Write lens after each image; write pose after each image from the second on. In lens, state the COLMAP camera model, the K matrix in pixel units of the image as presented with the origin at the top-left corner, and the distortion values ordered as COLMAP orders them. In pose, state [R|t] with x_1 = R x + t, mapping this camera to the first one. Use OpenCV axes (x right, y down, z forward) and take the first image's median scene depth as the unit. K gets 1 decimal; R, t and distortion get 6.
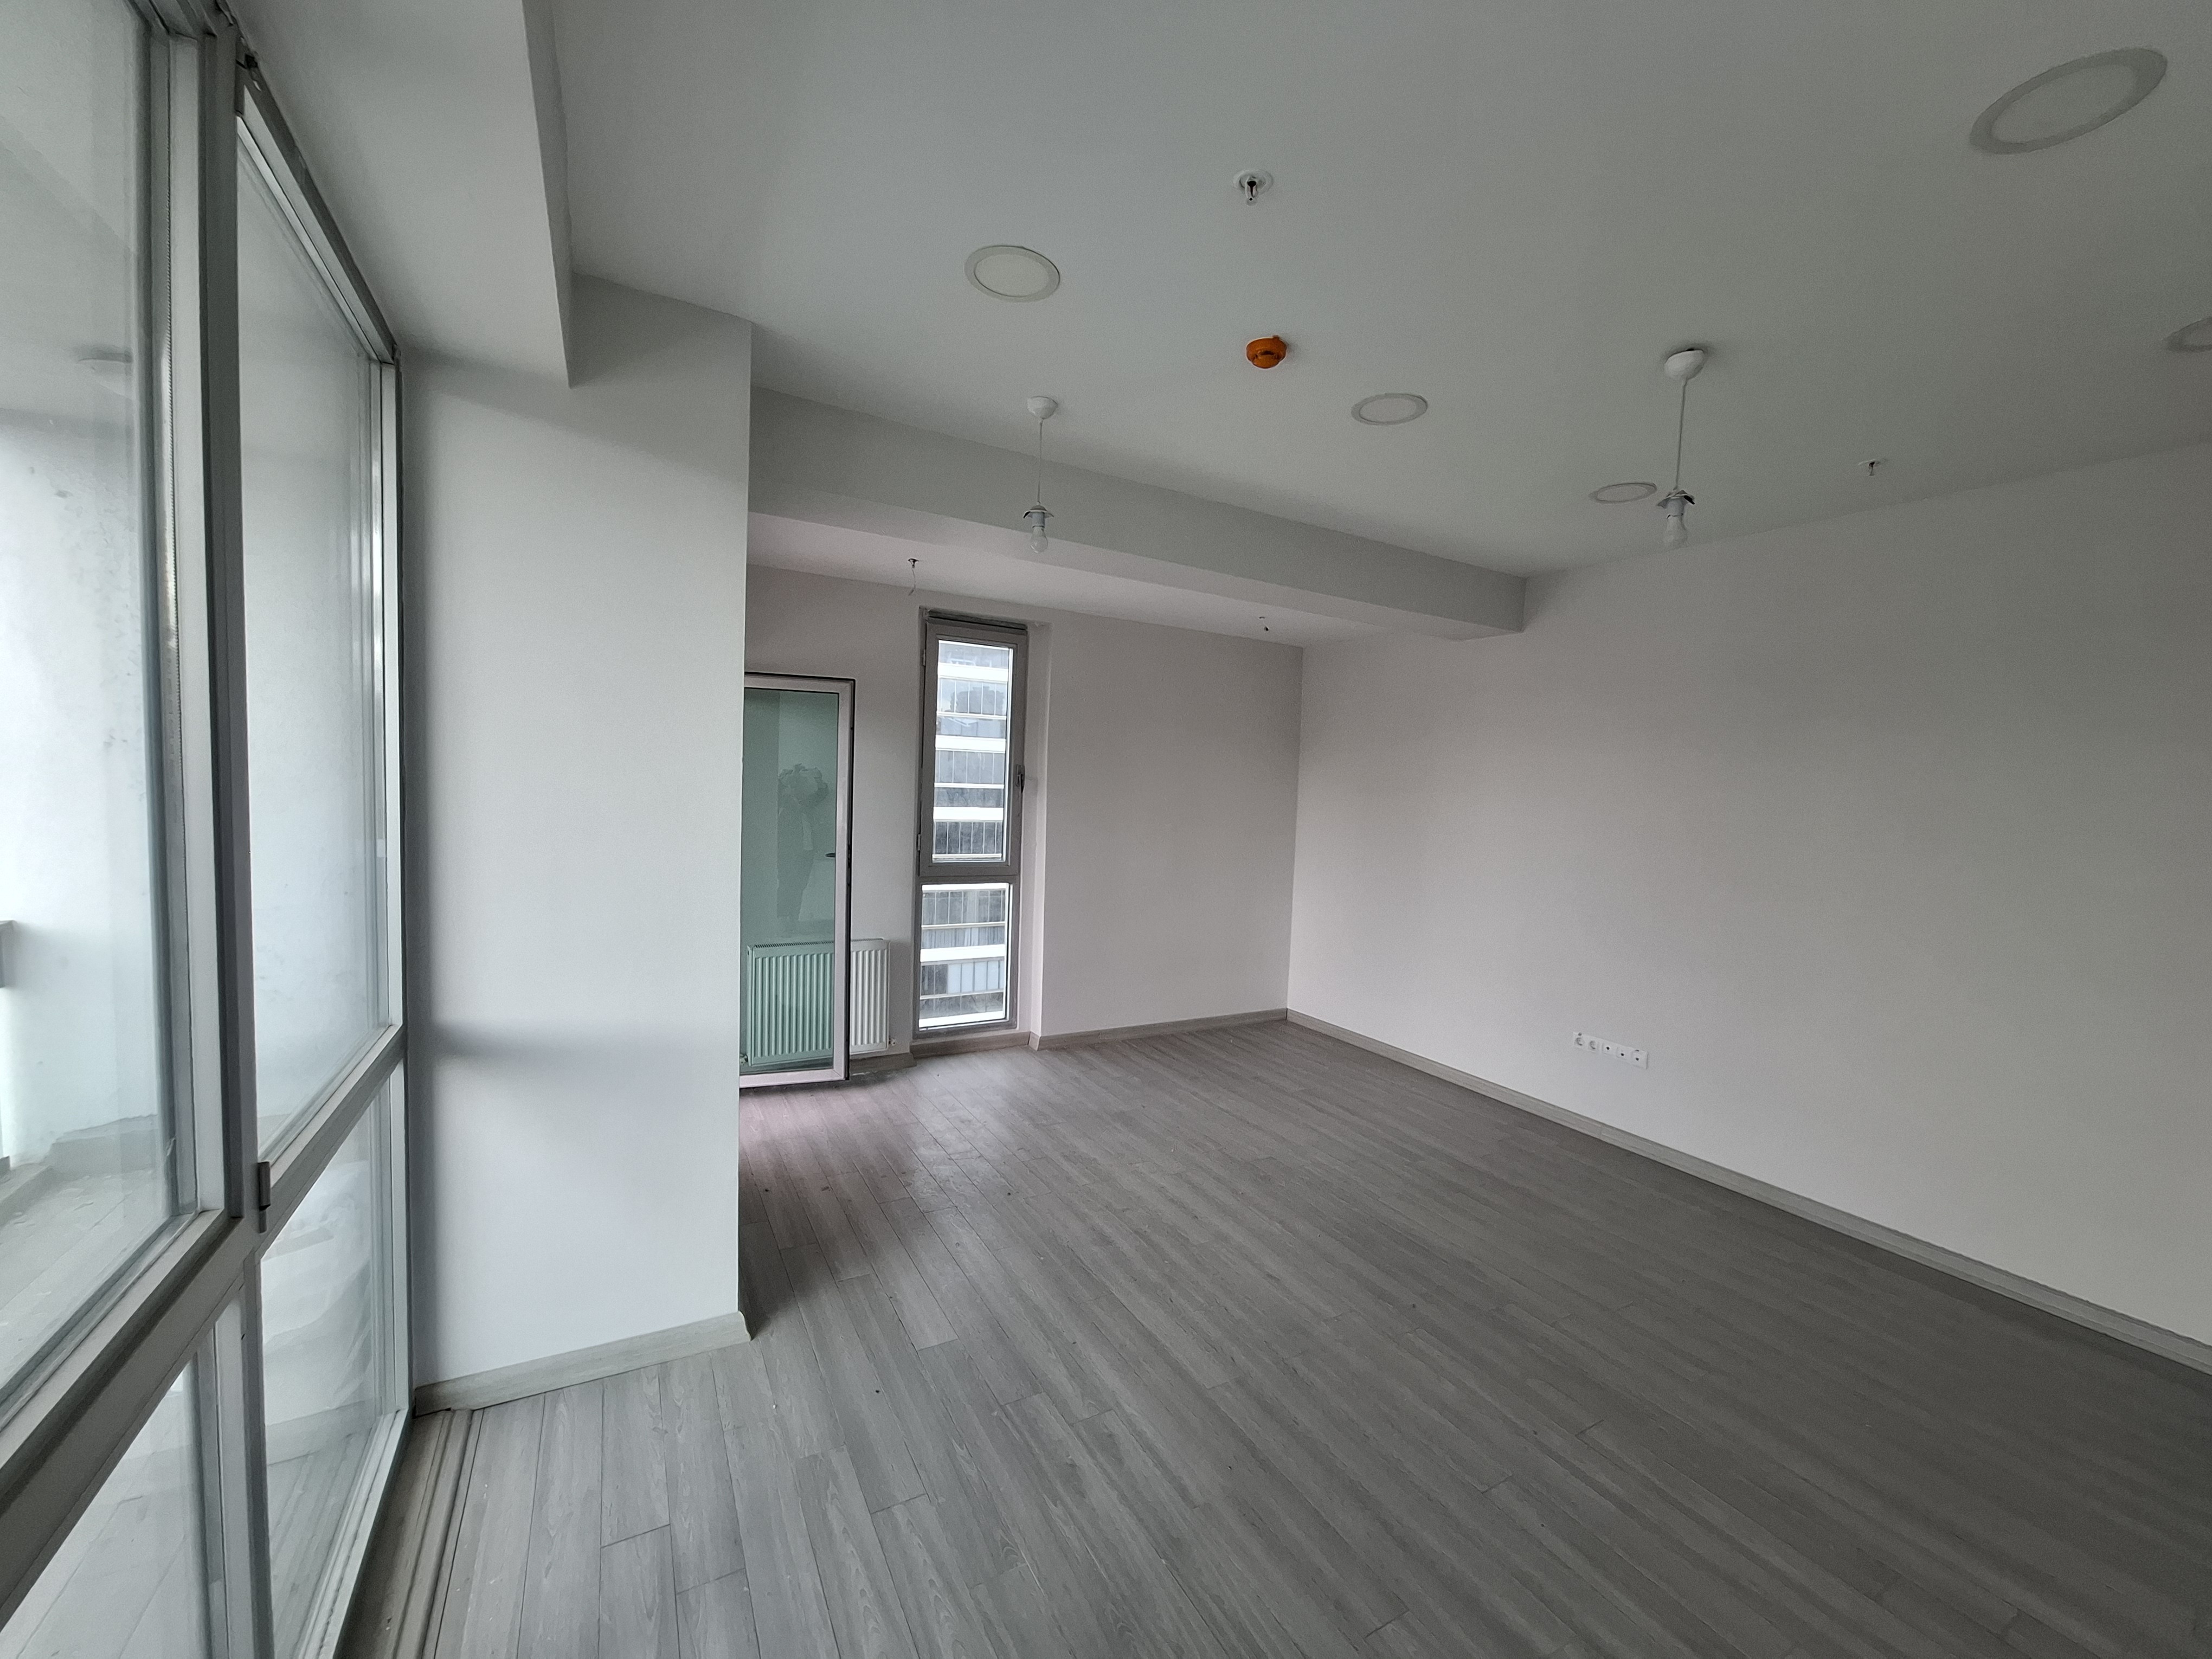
lens RADIAL K [[869.2, 0, 1112.0], [0, 869.2, 839.2], [0, 0, 1]] dist [-0.011175, 0.002405]
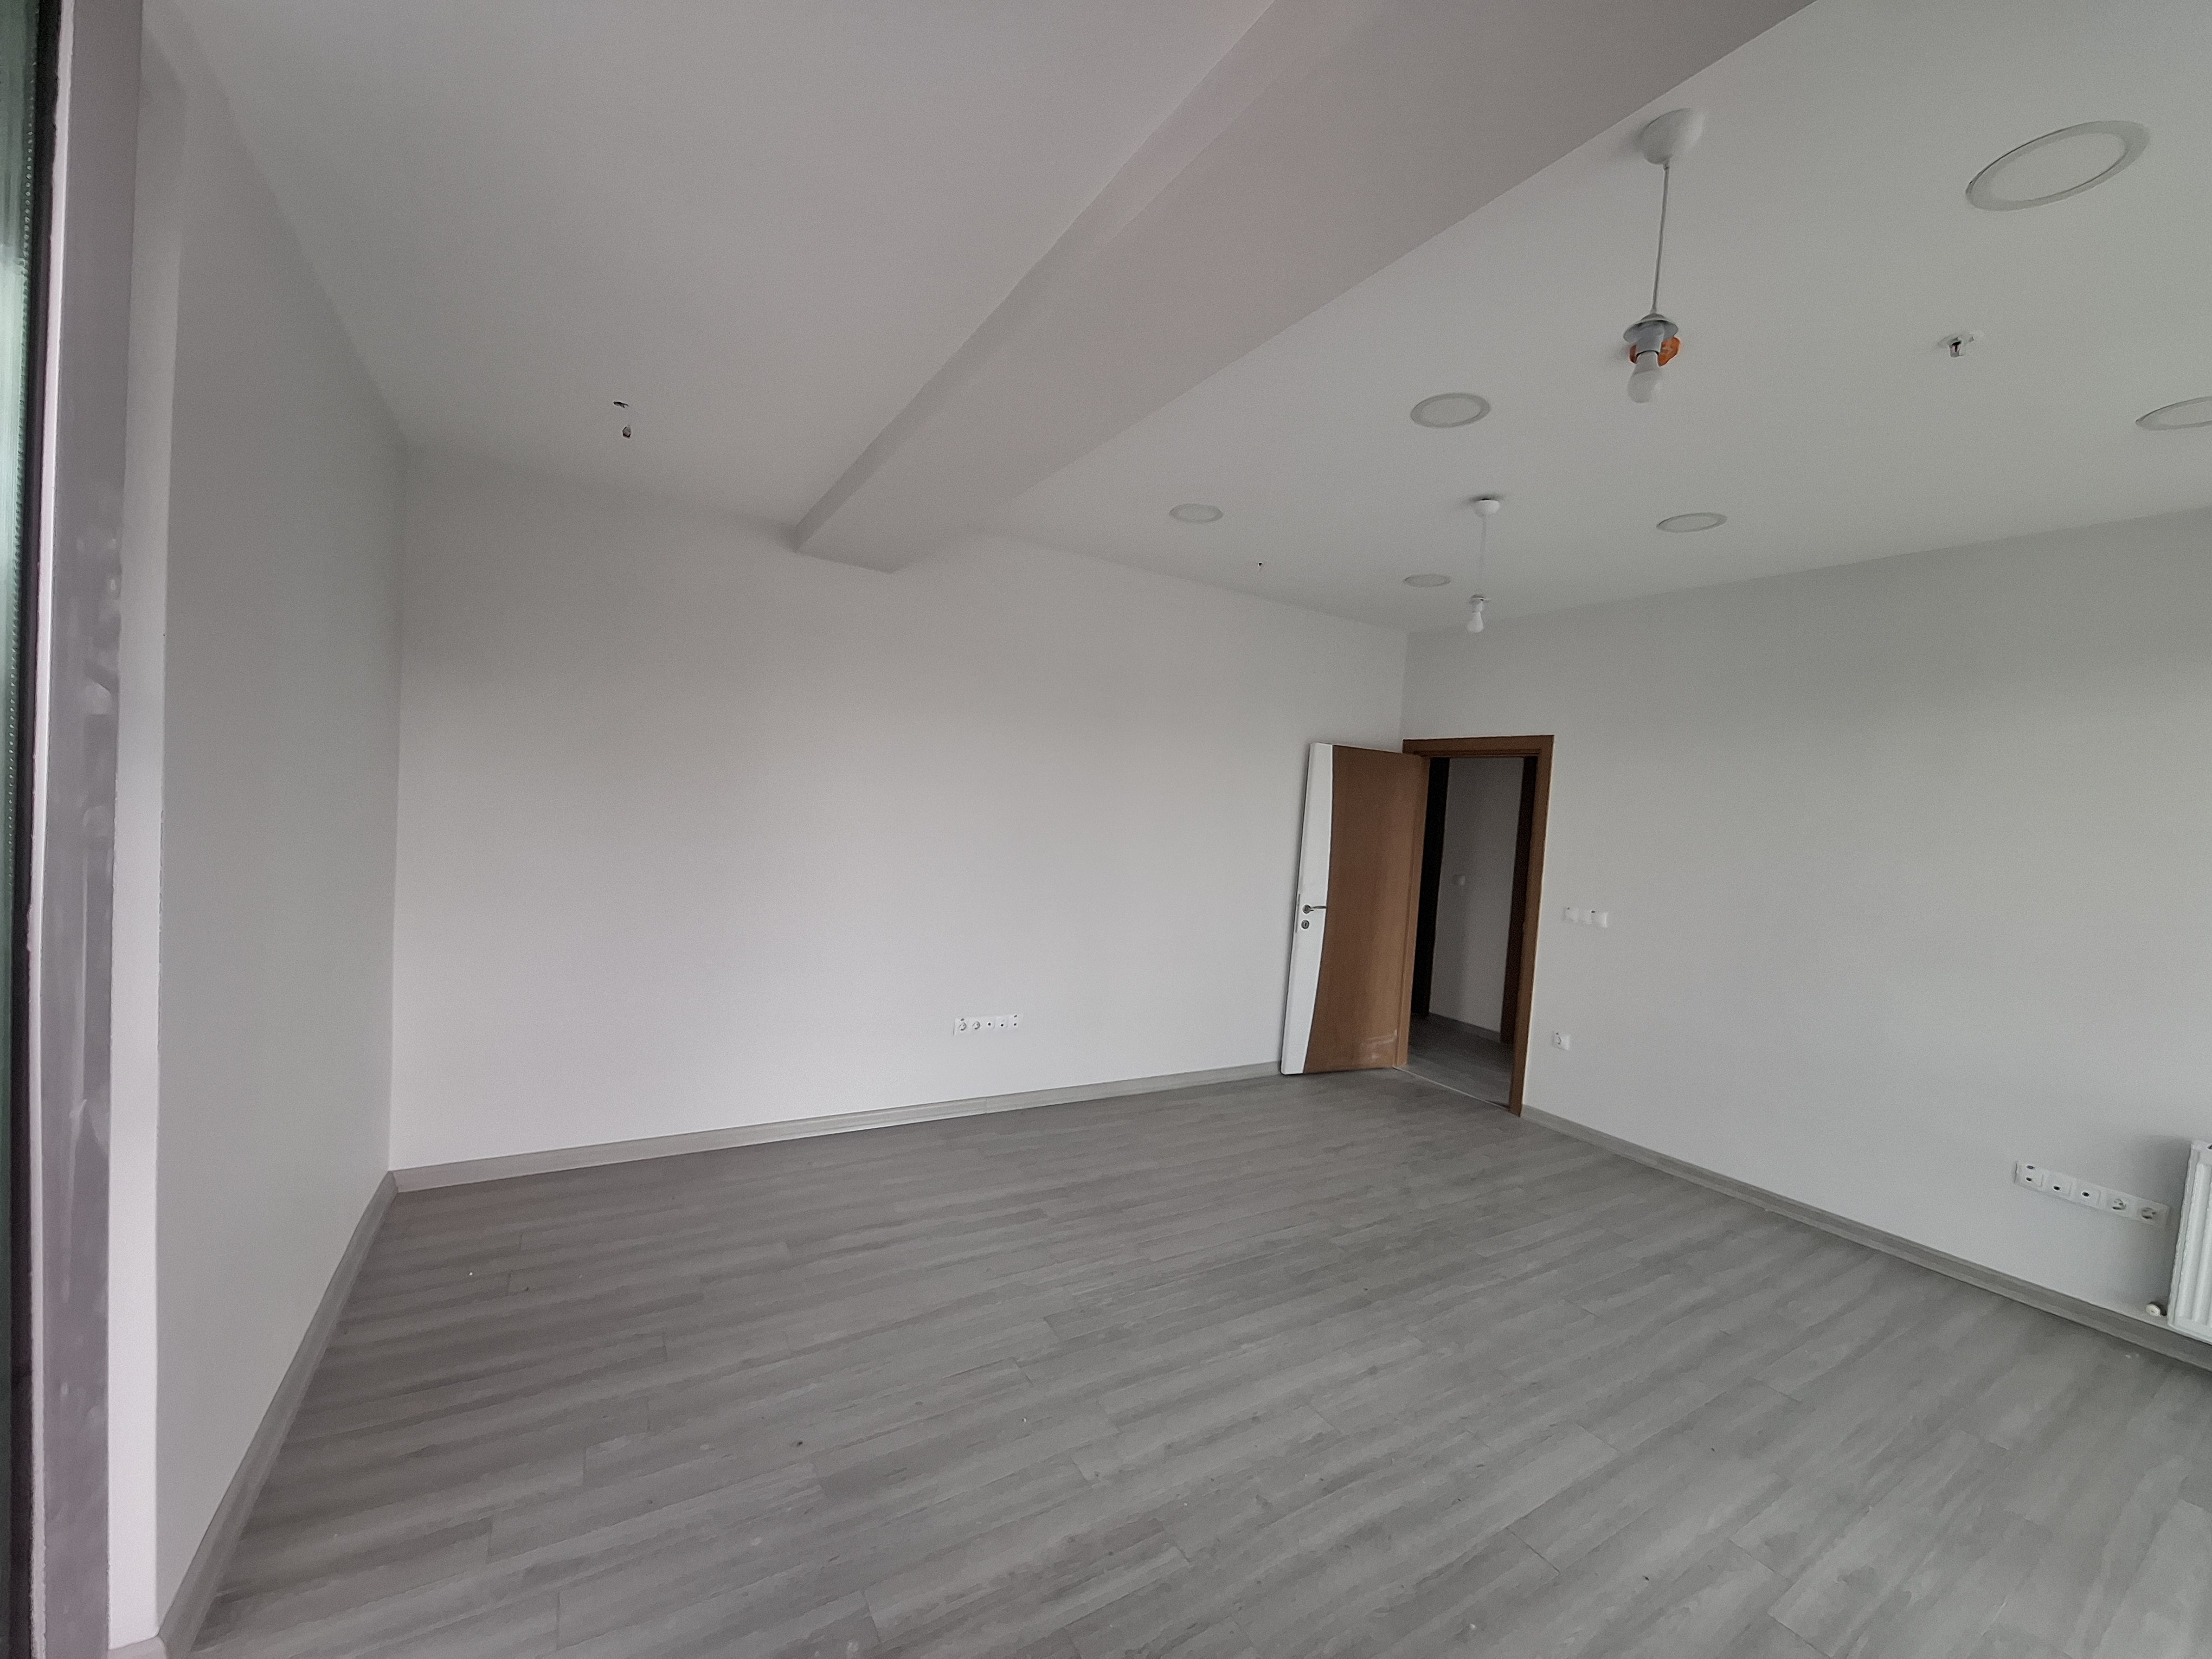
lens RADIAL K [[869.2, 0, 1110.4], [0, 869.2, 839.1], [0, 0, 1]] dist [-0.011175, 0.002405]
pose [[-0.021895, -0.087566, 0.995918, -0.410862], [-0.003675, 0.996157, 0.087507, -0.060223], [-0.999754, -0.001744, -0.022133, 0.858055]]
